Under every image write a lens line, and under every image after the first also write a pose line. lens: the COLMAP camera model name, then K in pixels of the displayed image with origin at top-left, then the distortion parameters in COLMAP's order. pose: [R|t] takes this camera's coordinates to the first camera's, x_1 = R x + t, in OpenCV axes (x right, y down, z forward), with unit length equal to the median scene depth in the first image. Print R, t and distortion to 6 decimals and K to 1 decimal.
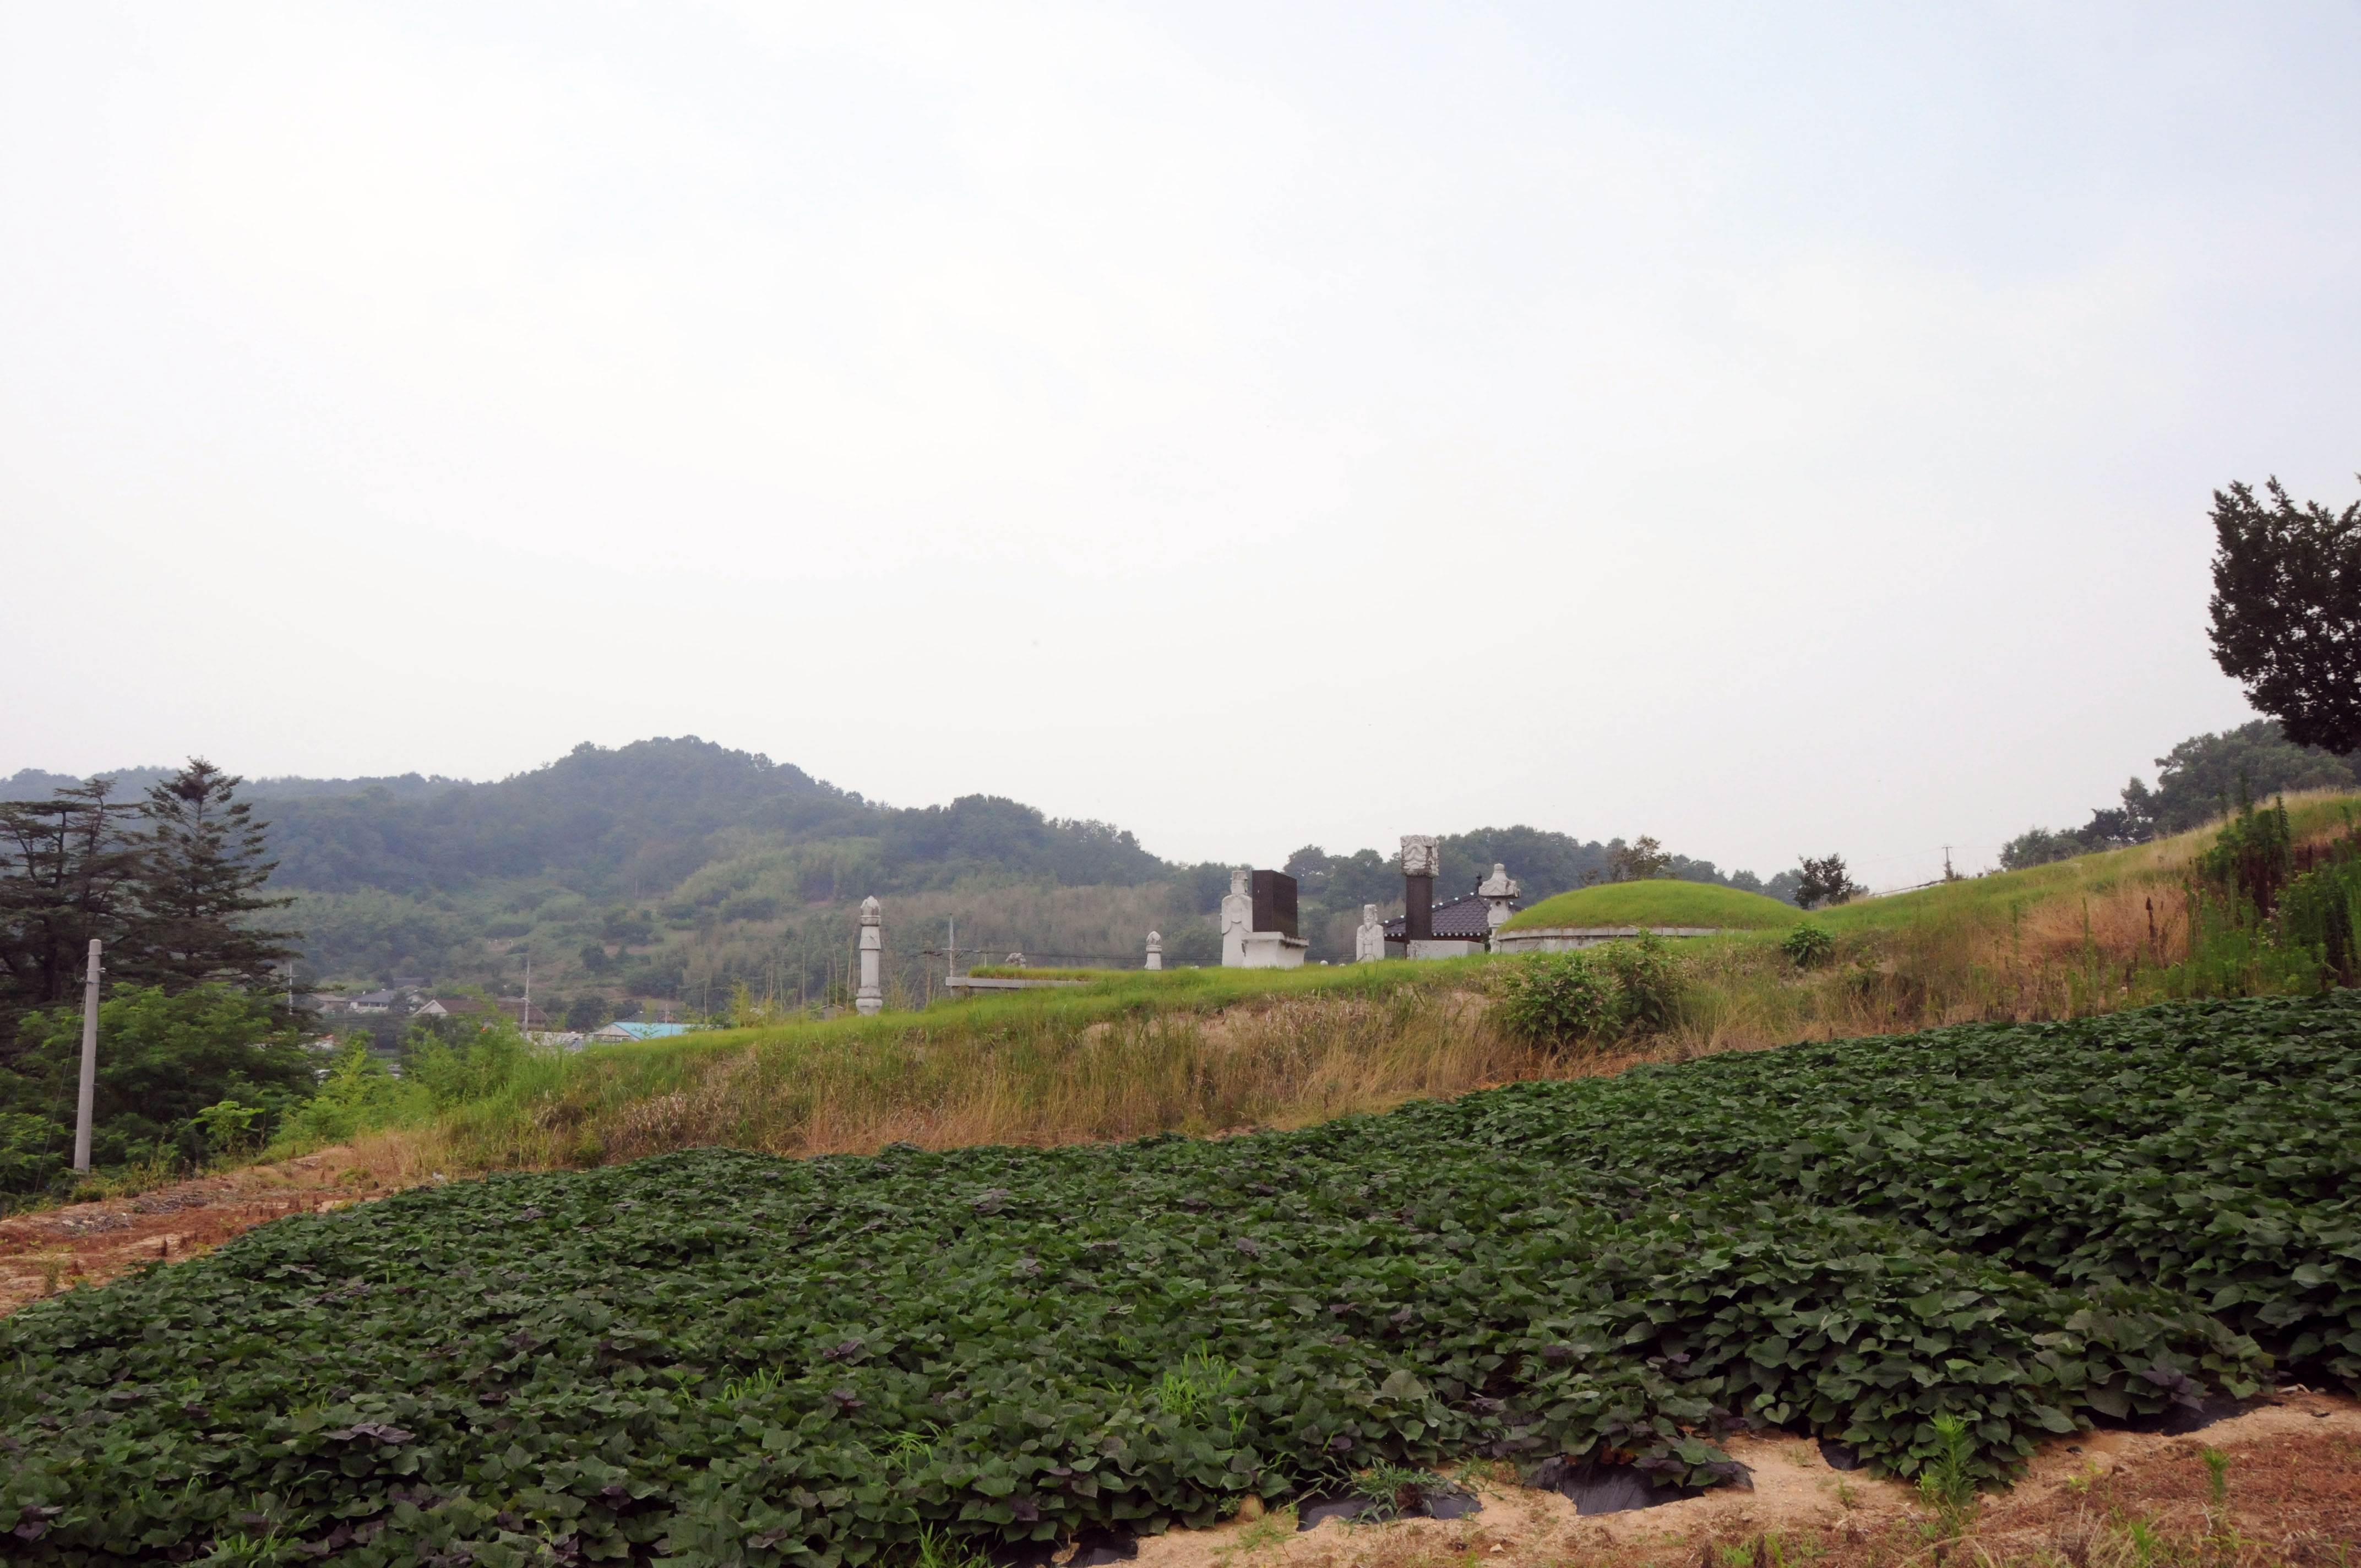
lens RADIAL K [[2084.2, 0, 1180.4], [0, 2084.2, 781.0], [0, 0, 1]] dist [-0.135885, 0.007085]
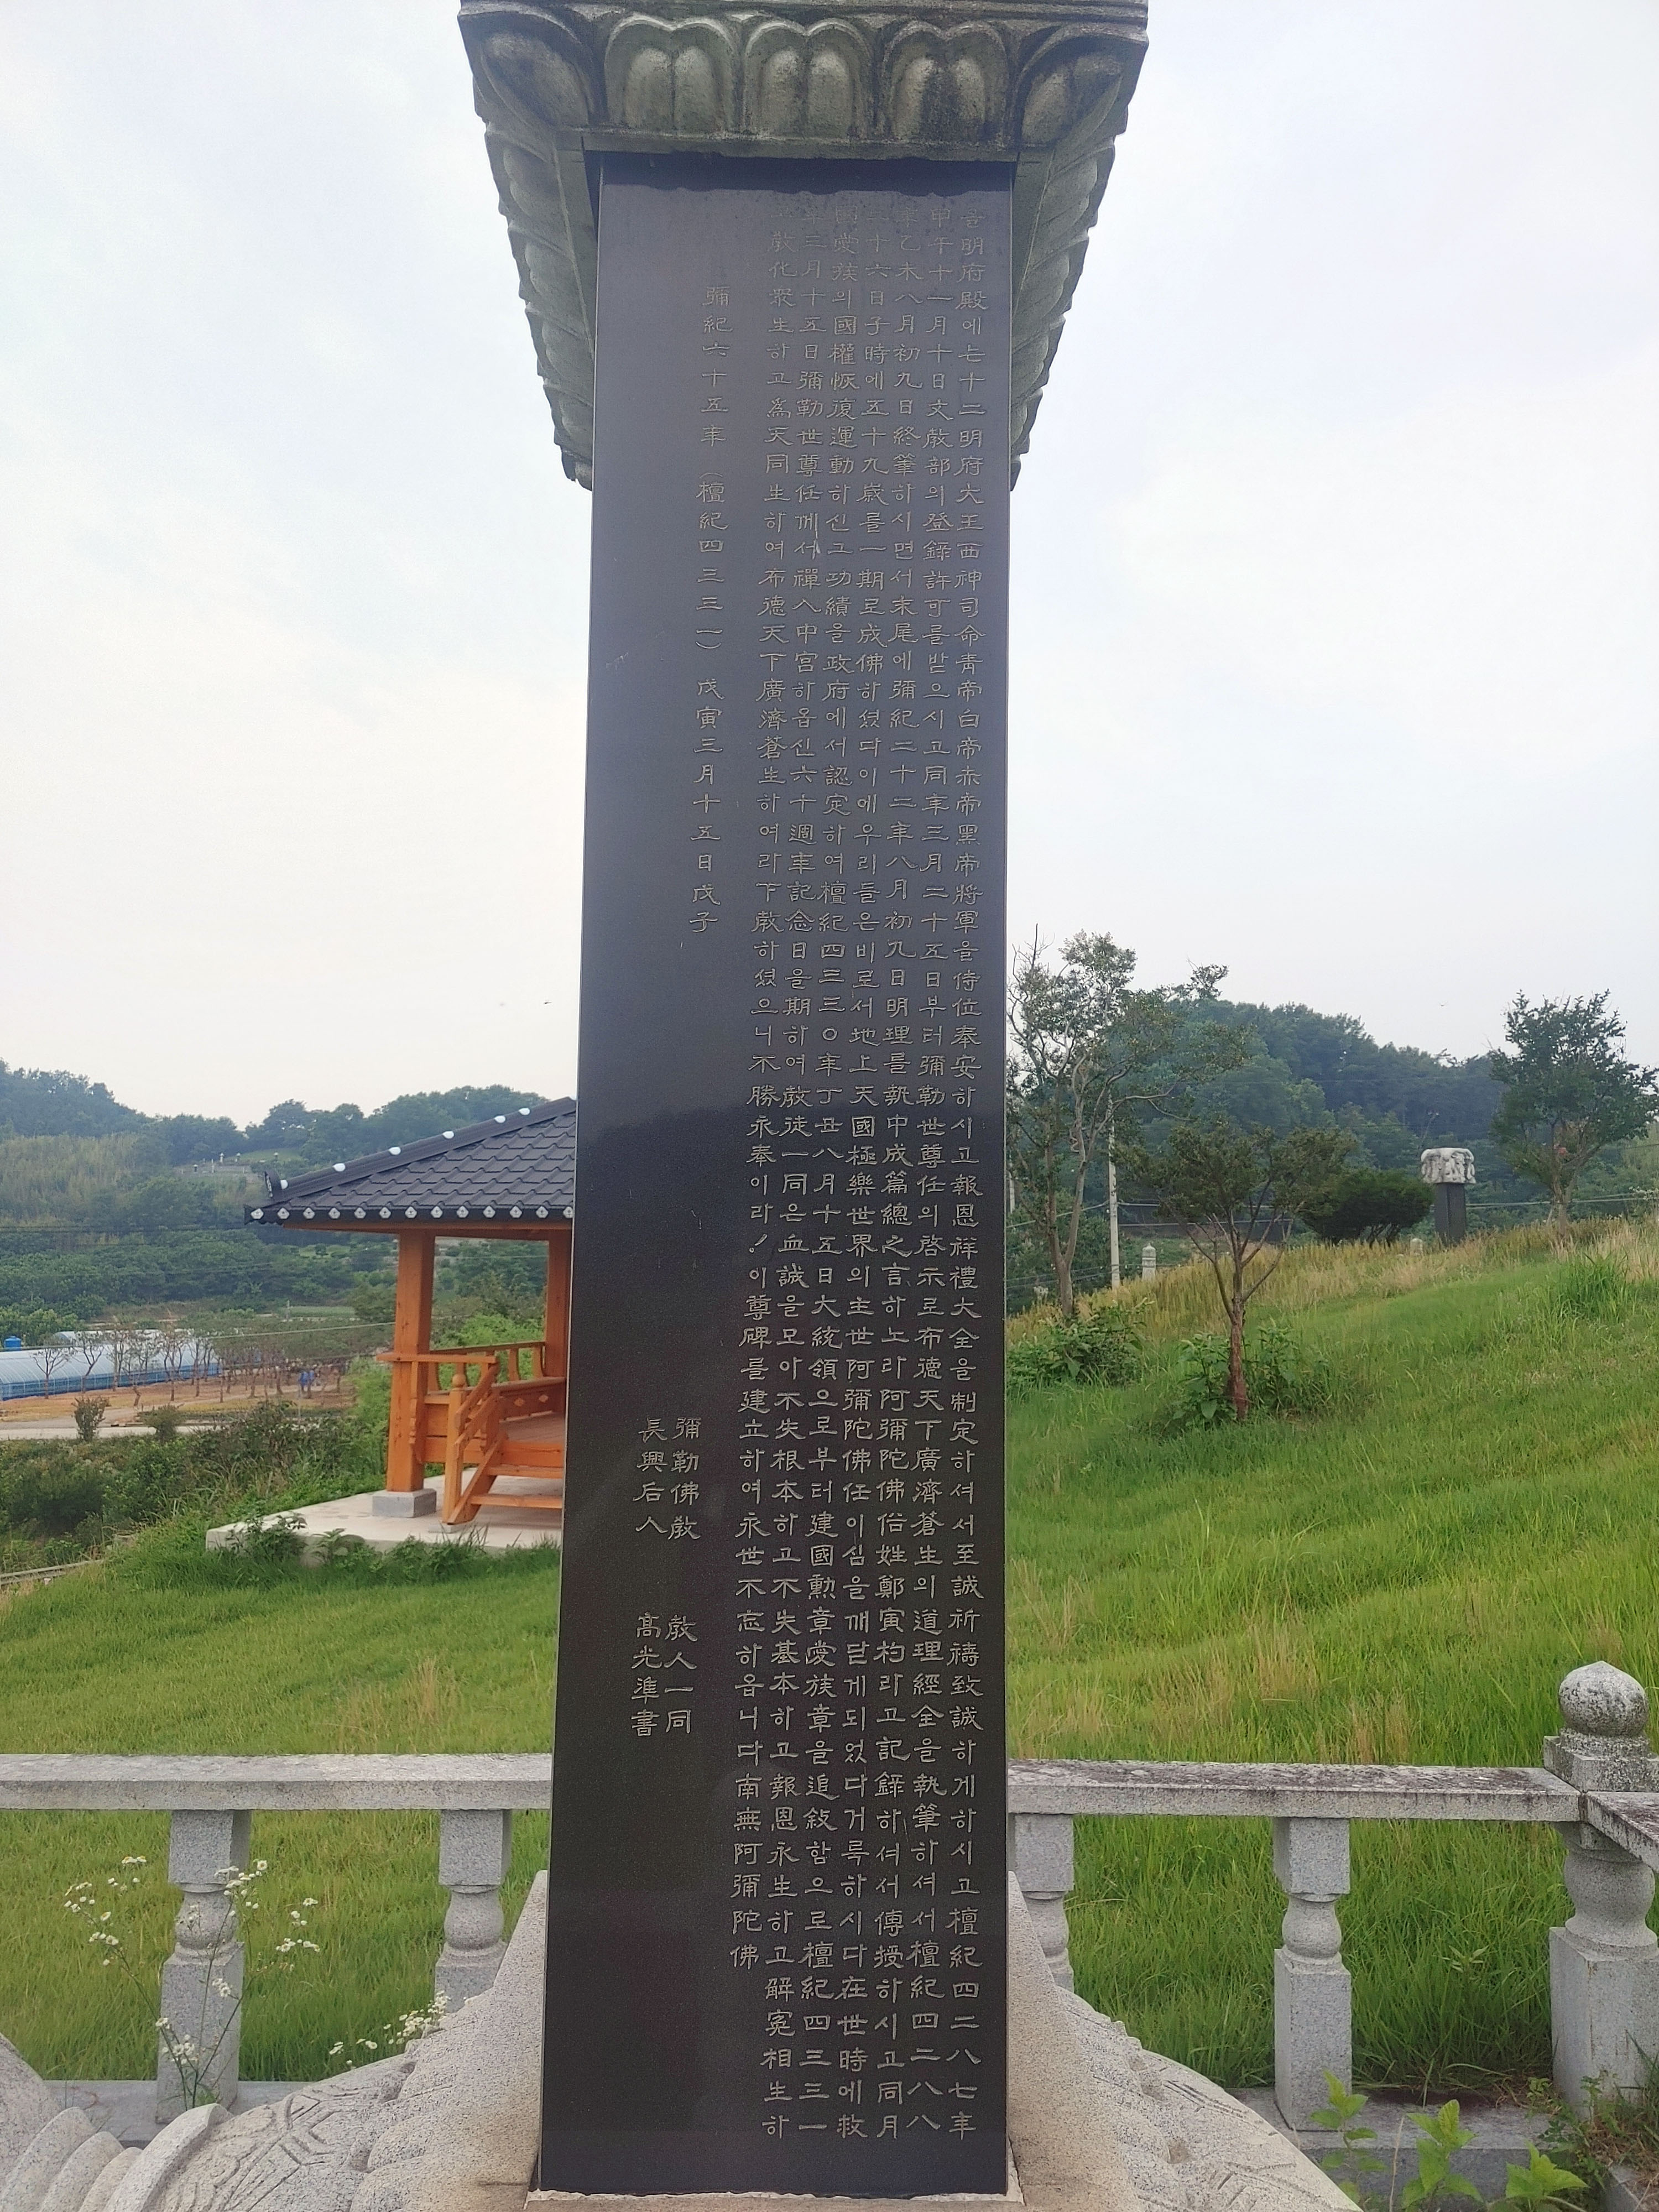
lens RADIAL K [[1655.4, 0, 895.1], [0, 1655.4, 1066.4], [0, 0, 1]] dist [0.038992, -0.061048]
pose [[0.919928, 0.026881, 0.391165, 0.013330], [-0.028024, 0.999603, -0.002789, 0.007692], [-0.391085, -0.008396, 0.920316, 0.113359]]
